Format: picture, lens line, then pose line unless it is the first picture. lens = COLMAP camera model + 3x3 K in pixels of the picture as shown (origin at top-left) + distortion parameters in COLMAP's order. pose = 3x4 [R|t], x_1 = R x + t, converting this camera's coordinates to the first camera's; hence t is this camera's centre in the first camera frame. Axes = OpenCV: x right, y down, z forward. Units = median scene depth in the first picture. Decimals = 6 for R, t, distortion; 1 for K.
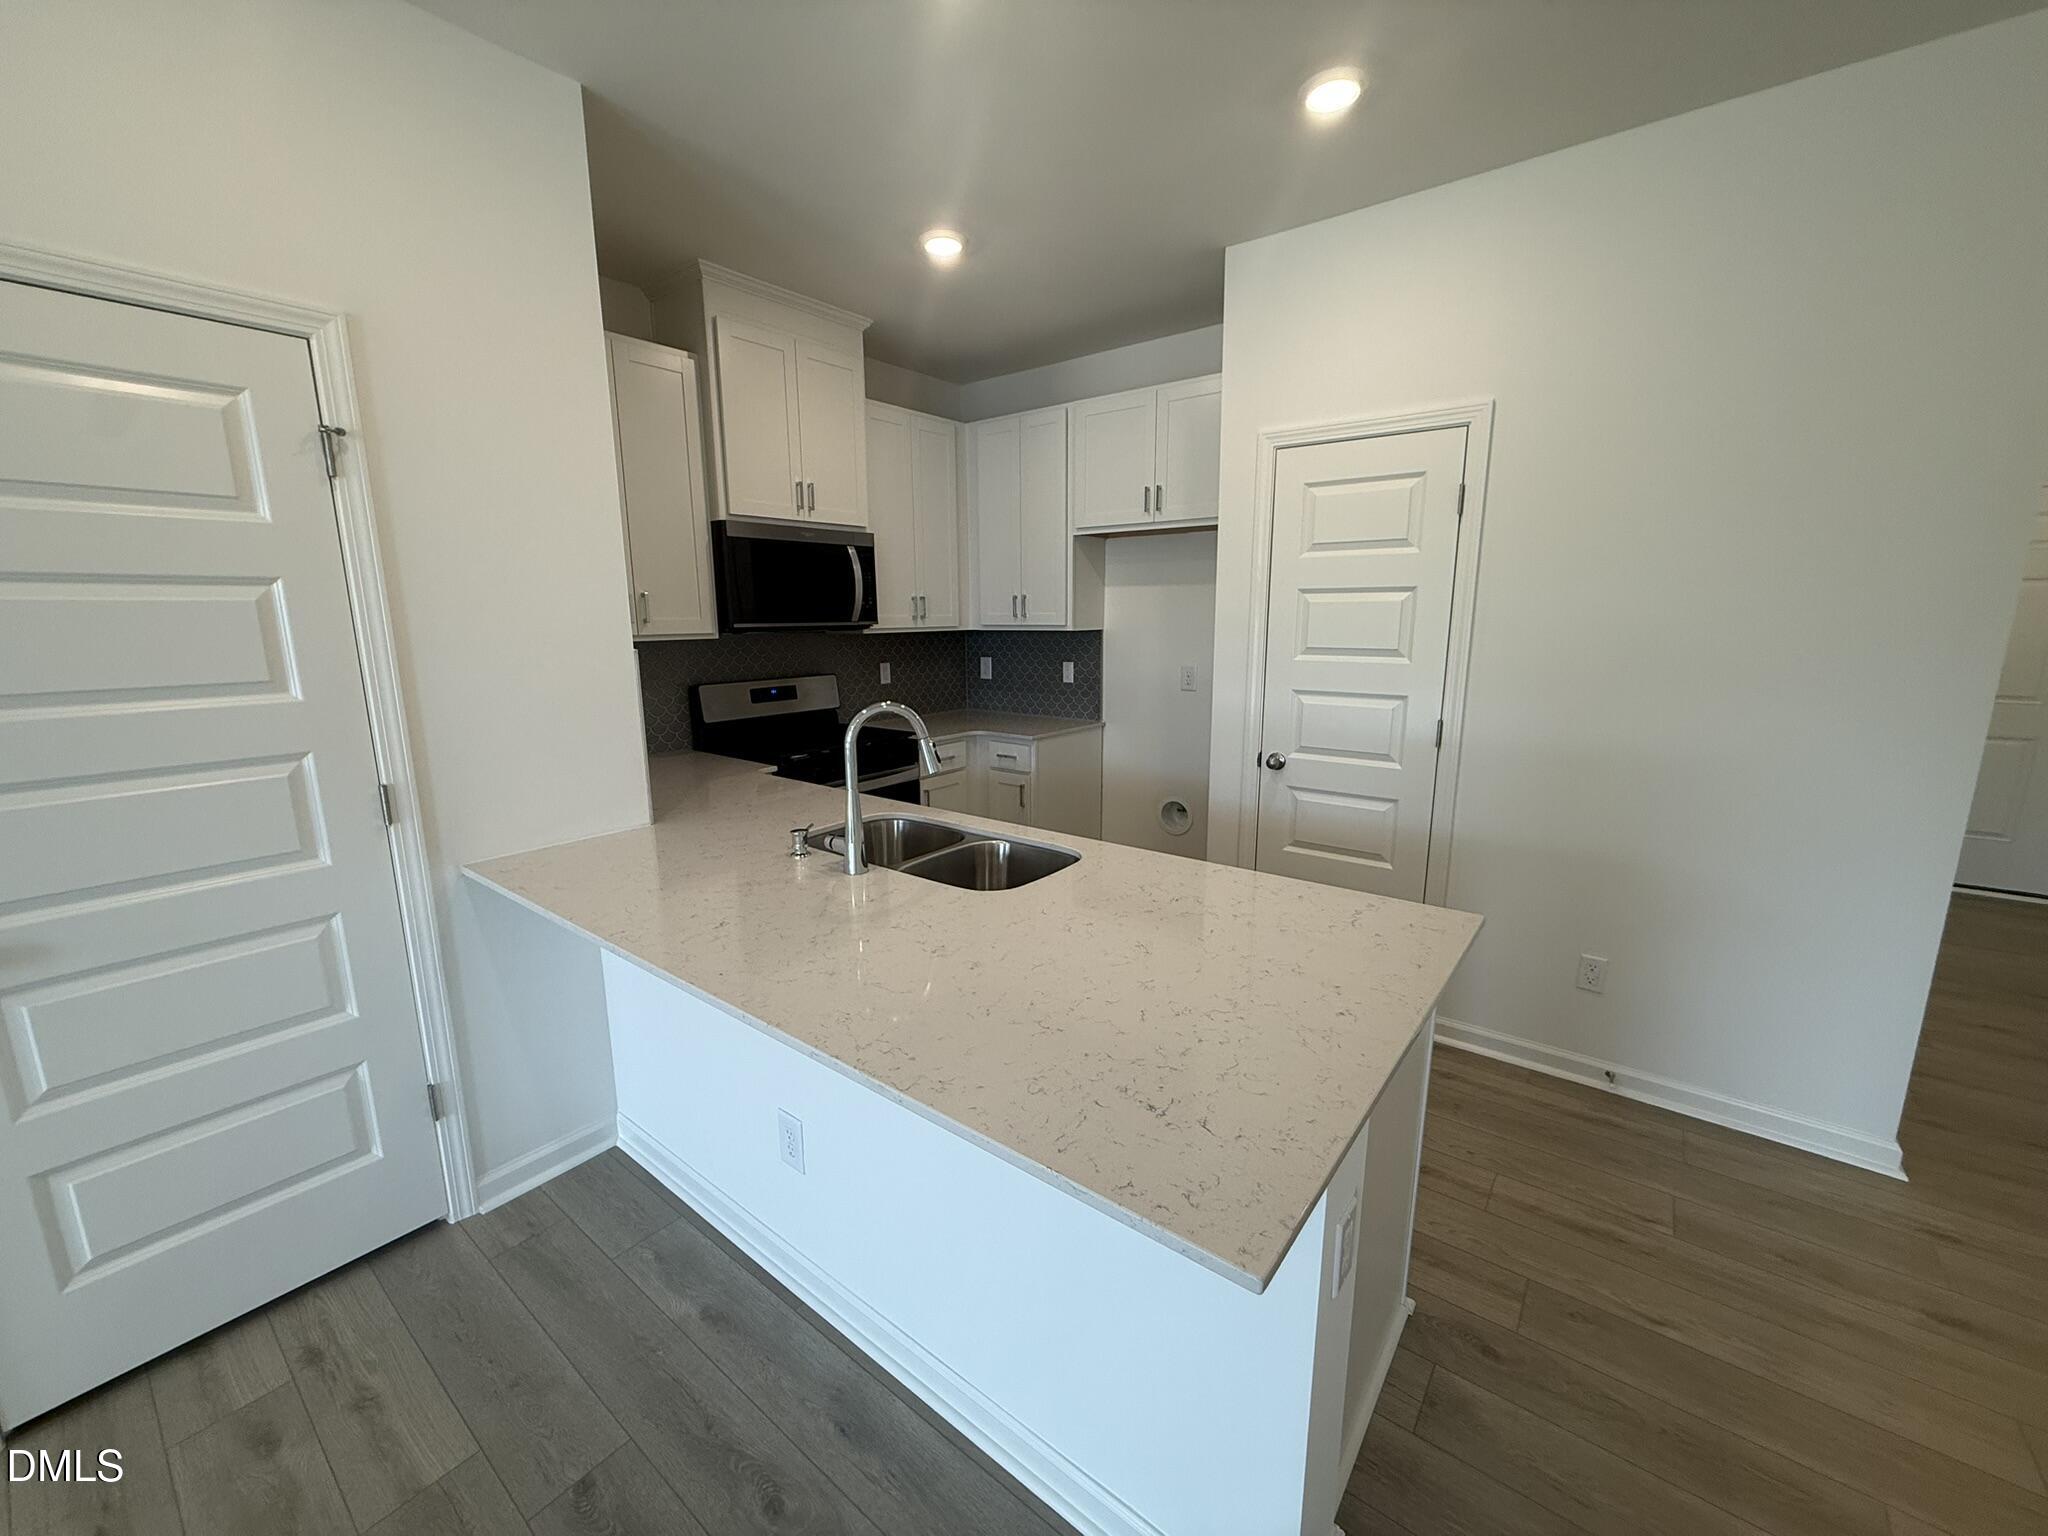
lens RADIAL K [[812.6, 0, 997.7], [0, 812.6, 789.2], [0, 0, 1]] dist [-0.026306, 0.000024]
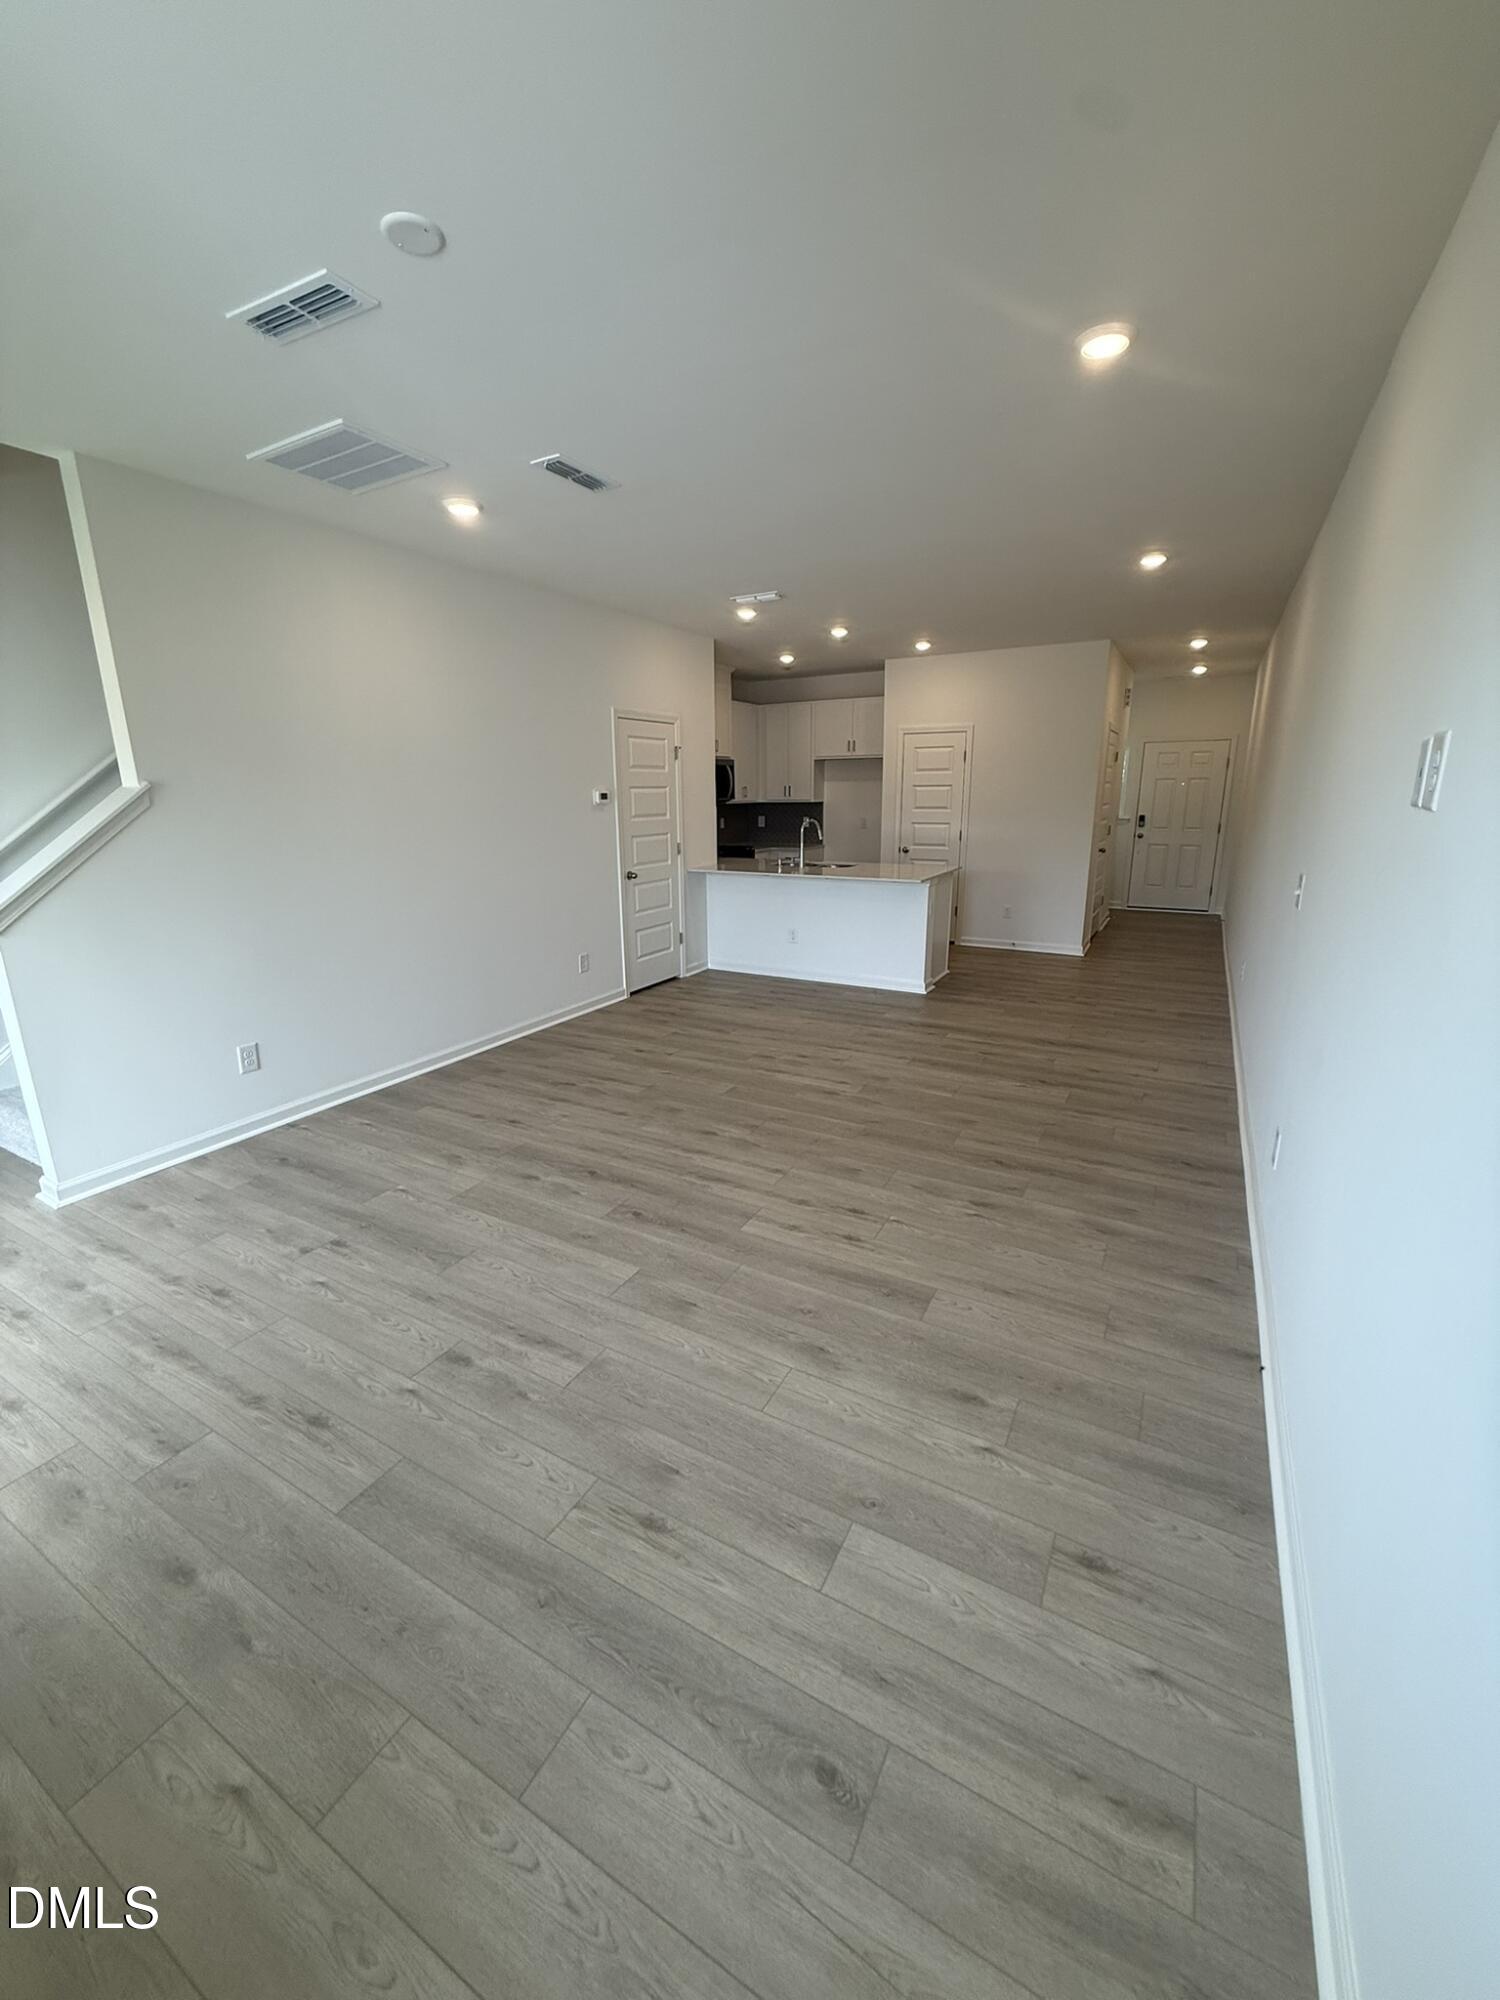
lens RADIAL K [[800.6, 0, 750.0], [0, 800.6, 1000.0], [0, 0, 1]] dist [-0.000585, -0.000069]
pose [[0.985539, -0.041687, 0.164241, -0.527336], [0.034357, 0.998293, 0.047223, 0.269311], [-0.165929, -0.040897, 0.985289, -1.318816]]
